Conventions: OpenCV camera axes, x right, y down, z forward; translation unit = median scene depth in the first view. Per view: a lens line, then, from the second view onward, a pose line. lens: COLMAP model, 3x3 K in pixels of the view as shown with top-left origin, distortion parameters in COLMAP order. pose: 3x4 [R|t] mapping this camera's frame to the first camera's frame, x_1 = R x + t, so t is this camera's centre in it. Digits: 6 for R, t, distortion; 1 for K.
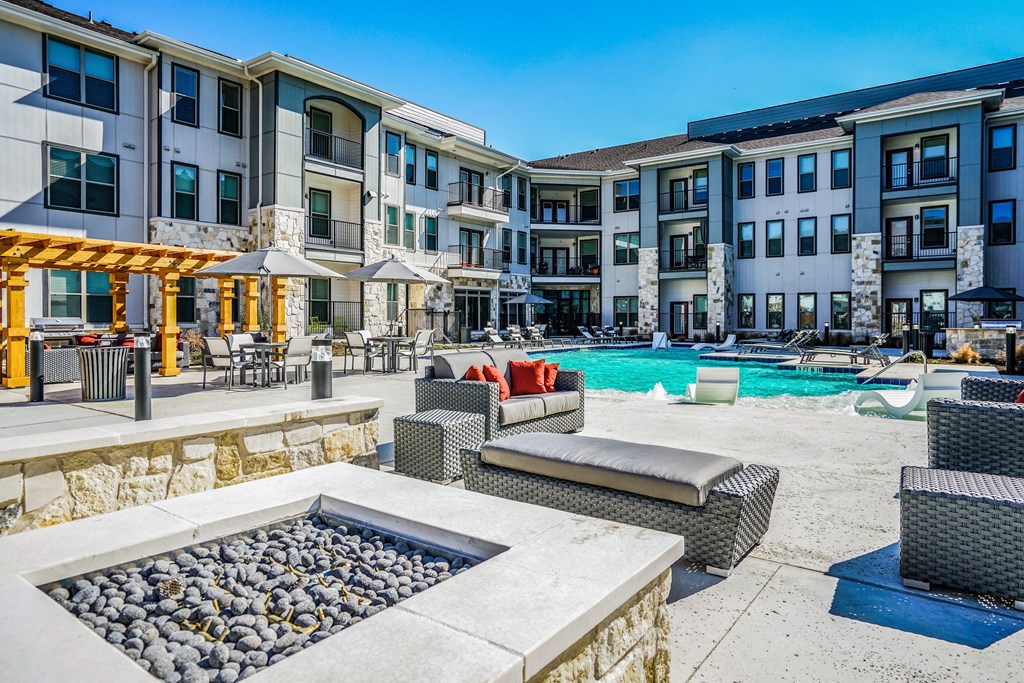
lens RADIAL K [[621.5, 0, 515.0], [0, 621.5, 315.2], [0, 0, 1]] dist [-0.031685, 0.024605]
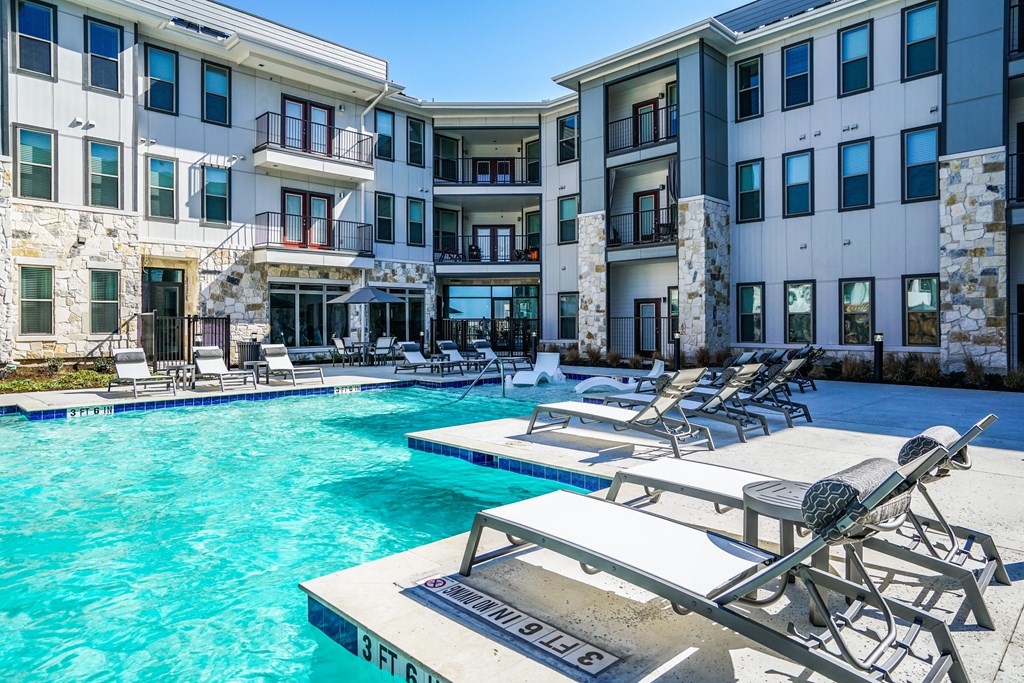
lens RADIAL K [[621.5, 0, 511.7], [0, 621.5, 321.3], [0, 0, 1]] dist [-0.031685, 0.024605]
pose [[0.988493, -0.006470, -0.151128, 0.246944], [0.006386, 0.999979, -0.001036, 0.000673], [0.151132, 0.000059, 0.988514, 0.404498]]
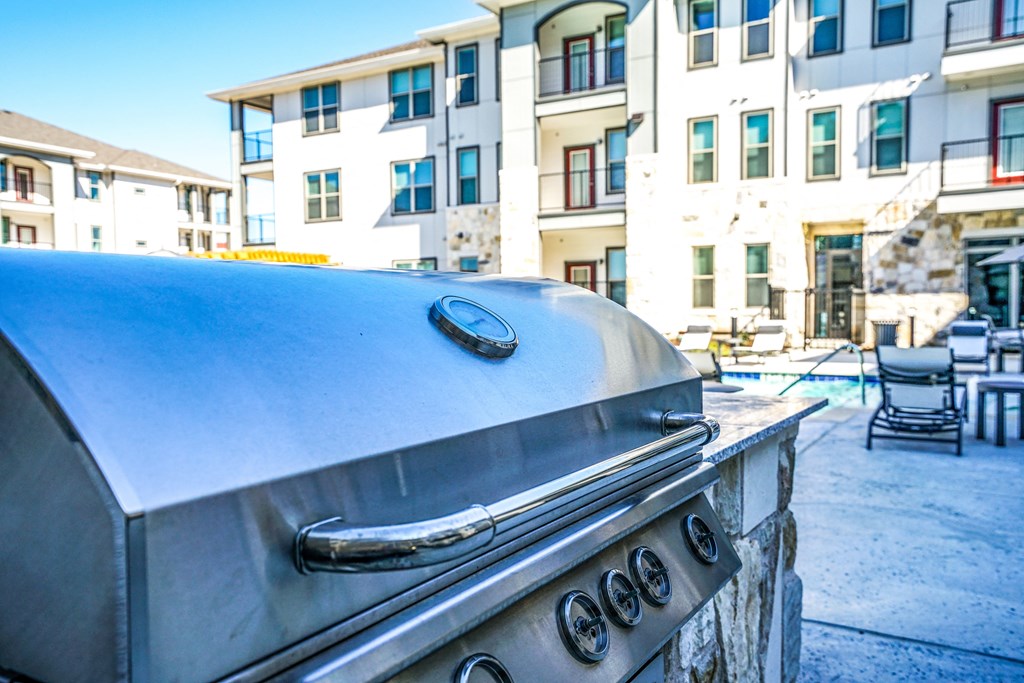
lens RADIAL K [[818.7, 0, 512.1], [0, 818.7, 341.4], [0, 0, 1]] dist [0.037906, 0.007724]
pose [[0.100450, 0.041845, -0.994062, 0.493065], [0.014196, 0.998953, 0.043485, 0.003521], [0.994841, -0.018480, 0.099751, 0.595066]]
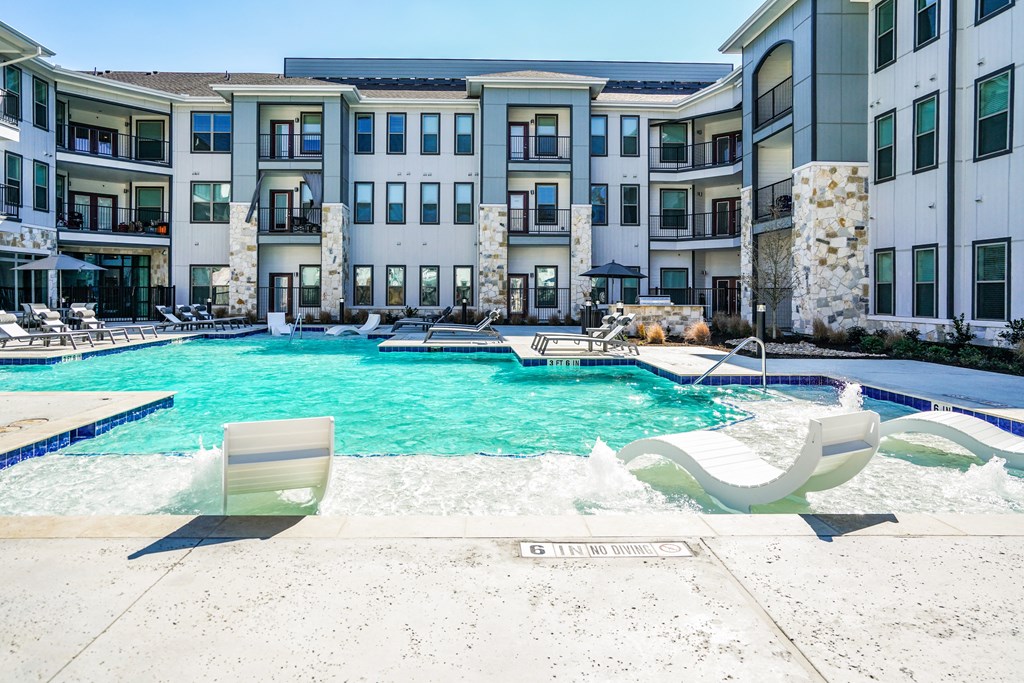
lens RADIAL K [[621.5, 0, 486.5], [0, 621.5, 291.6], [0, 0, 1]] dist [-0.031685, 0.024605]
pose [[0.783814, 0.002742, 0.620990, -0.027320], [-0.003558, 0.999994, 0.000076, 0.001348], [-0.620986, -0.002269, 0.783818, 0.227367]]
